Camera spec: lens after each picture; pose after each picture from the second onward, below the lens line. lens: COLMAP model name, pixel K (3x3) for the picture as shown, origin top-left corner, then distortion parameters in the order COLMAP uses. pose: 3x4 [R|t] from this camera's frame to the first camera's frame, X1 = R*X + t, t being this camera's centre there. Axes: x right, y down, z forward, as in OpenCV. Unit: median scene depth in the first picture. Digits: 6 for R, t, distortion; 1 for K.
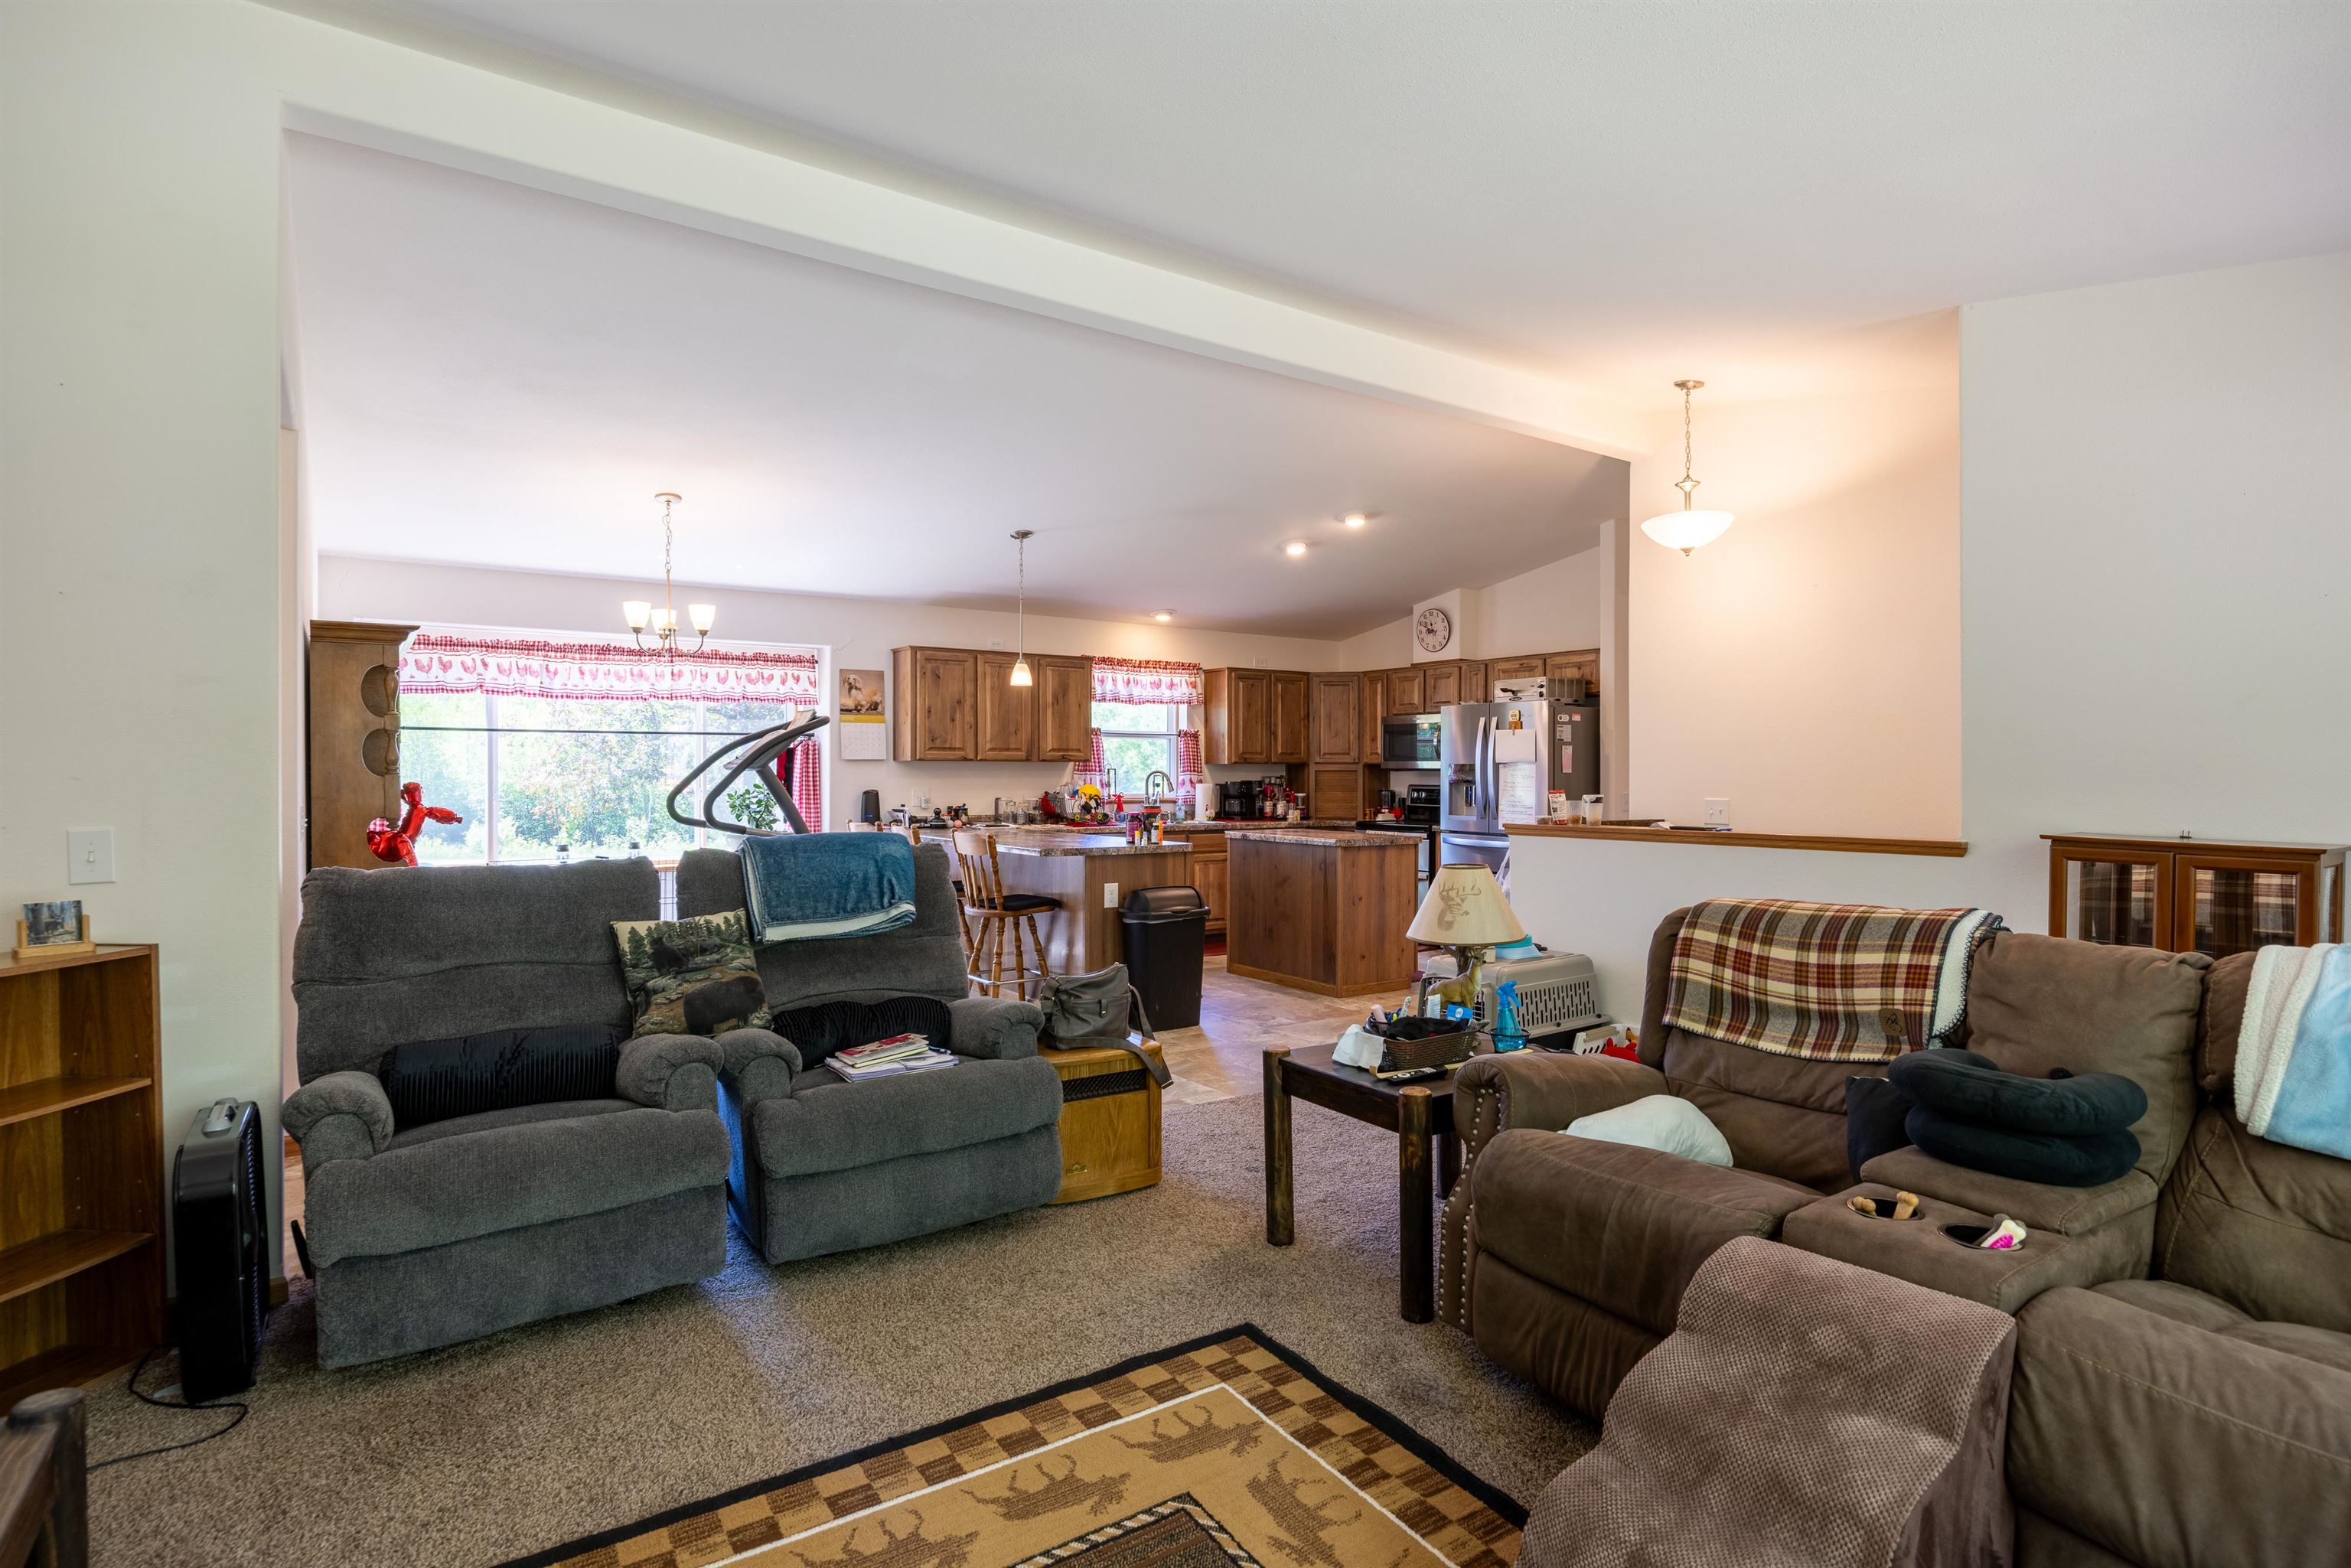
lens RADIAL K [[1261.4, 0, 1175.5], [0, 1261.4, 784.0], [0, 0, 1]] dist [0.000131, -0.000042]
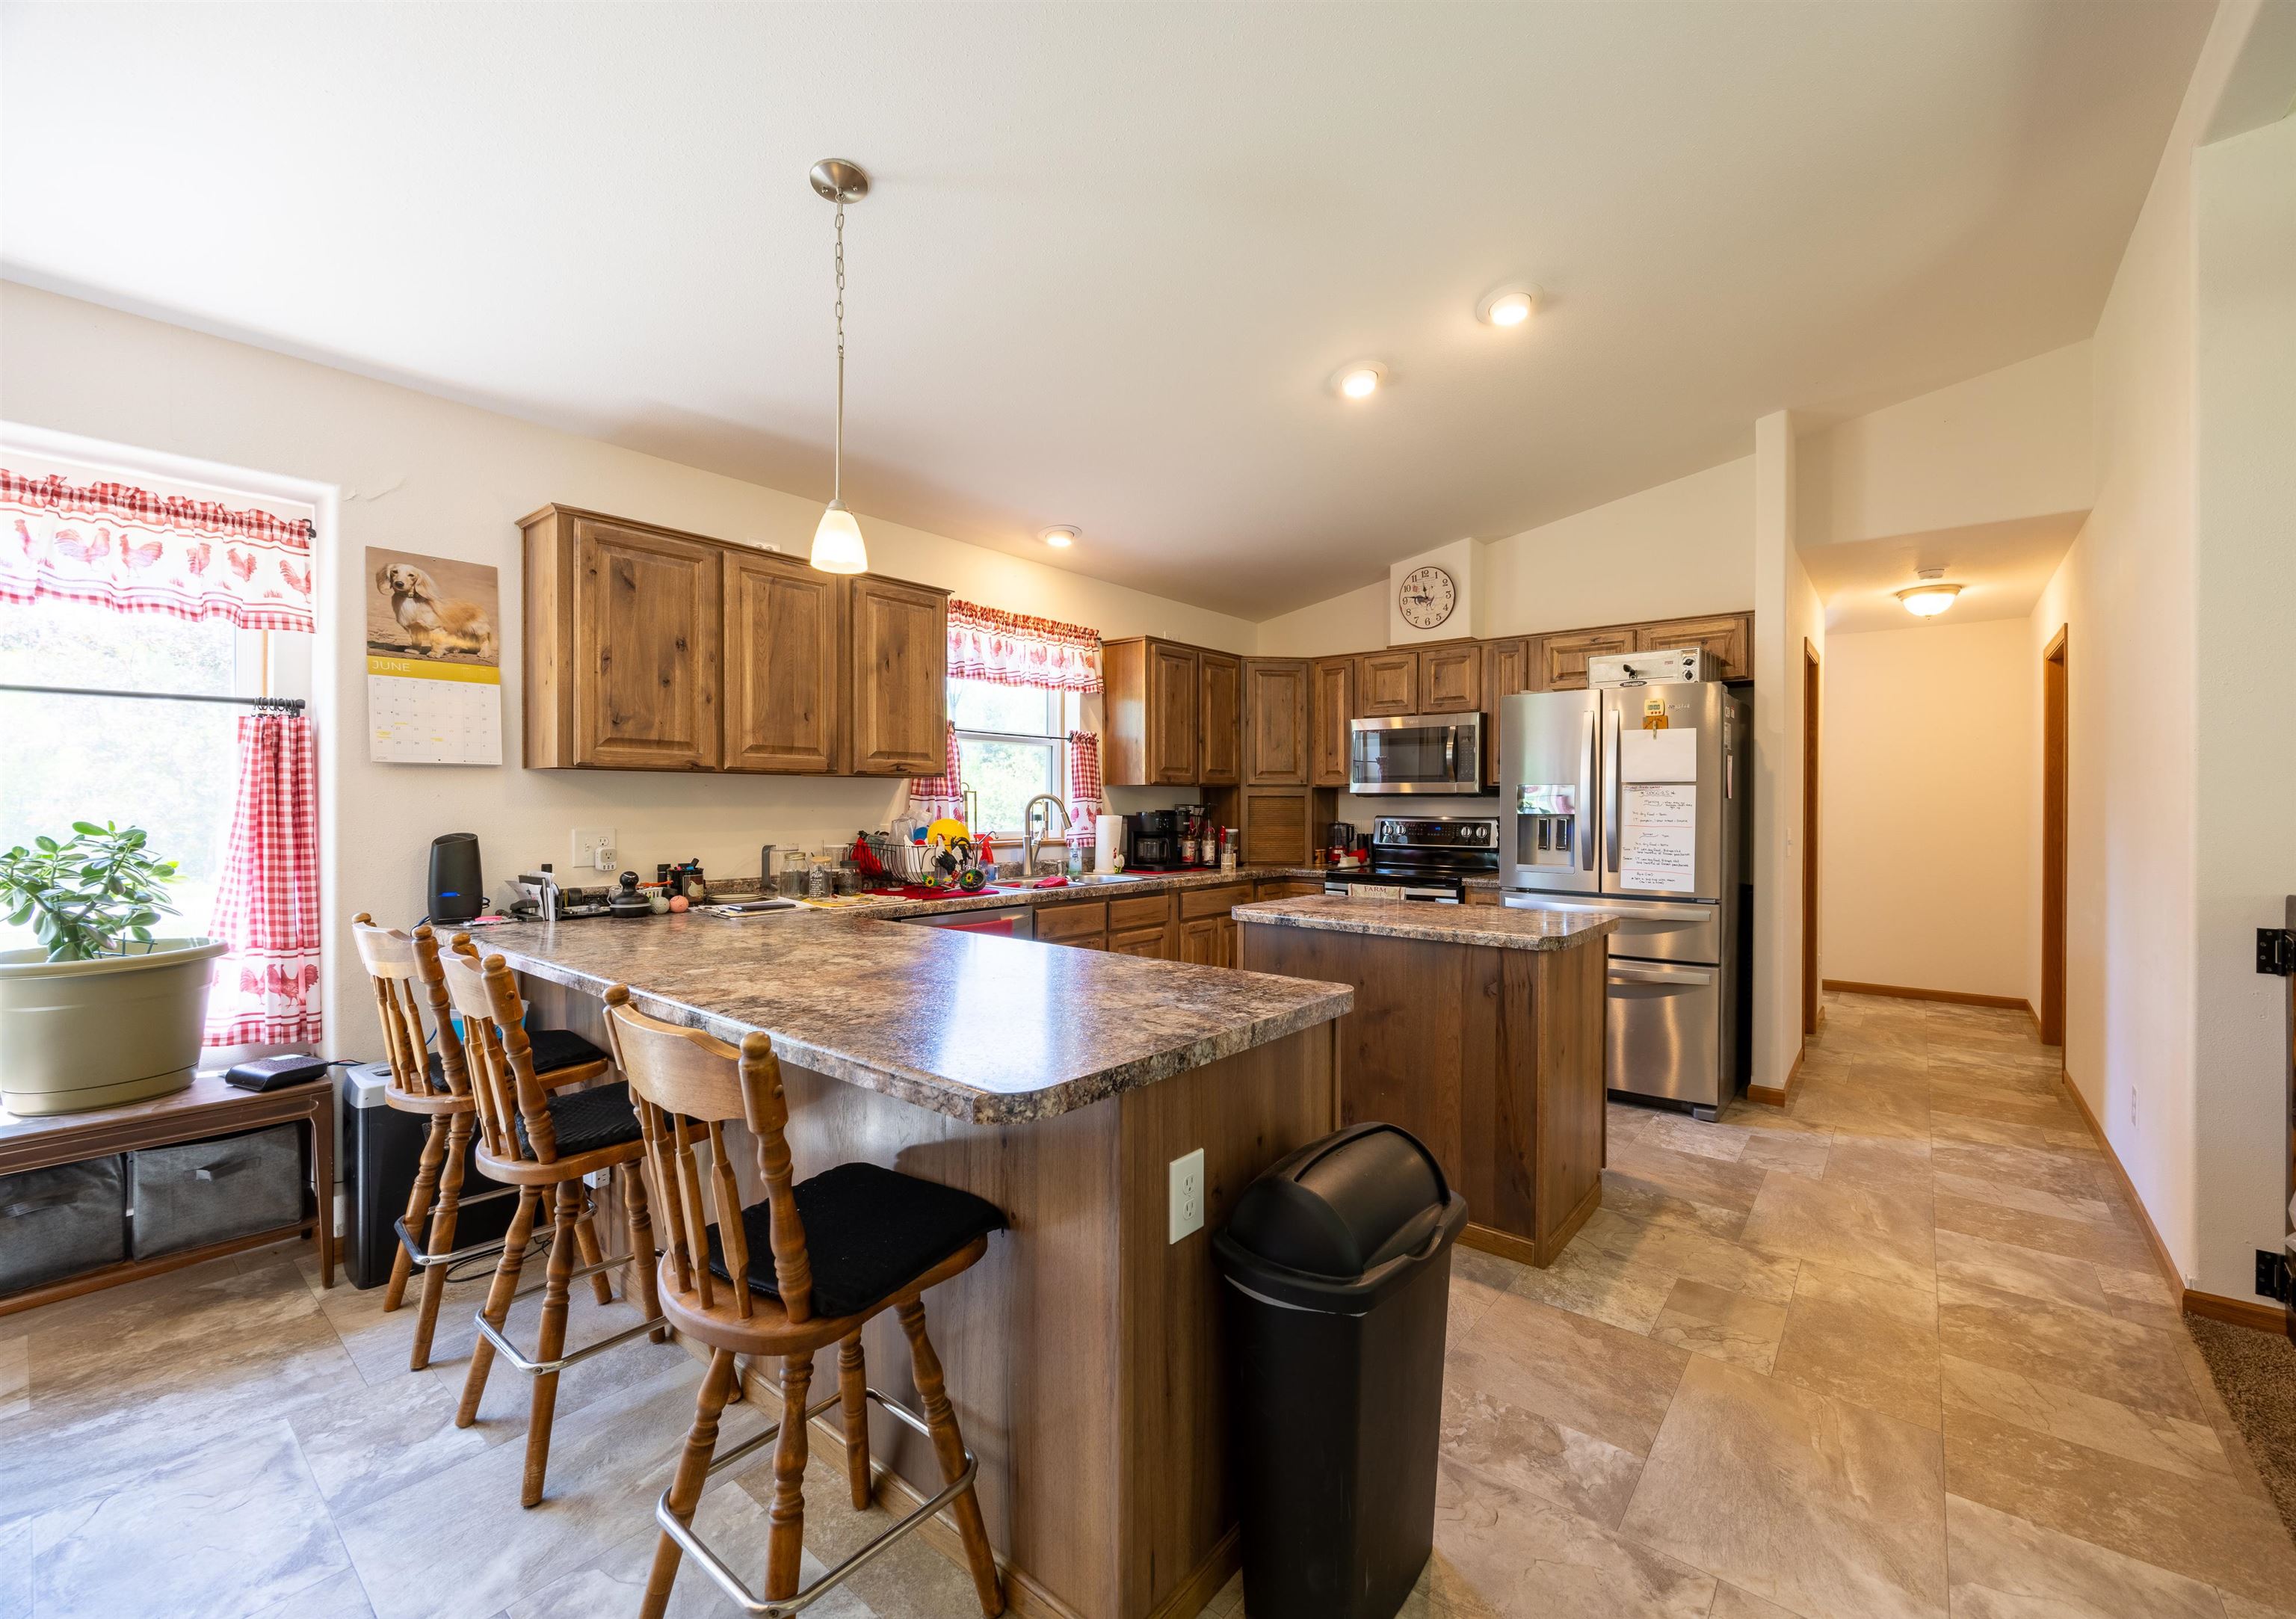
lens RADIAL K [[947.6, 0, 1156.8], [0, 947.6, 809.3], [0, 0, 1]] dist [0.000199, 0.000182]
pose [[0.966698, -0.000433, 0.255919, -0.081289], [0.000838, 0.999999, -0.001471, -0.002764], [-0.255918, 0.001636, 0.966697, 0.550507]]
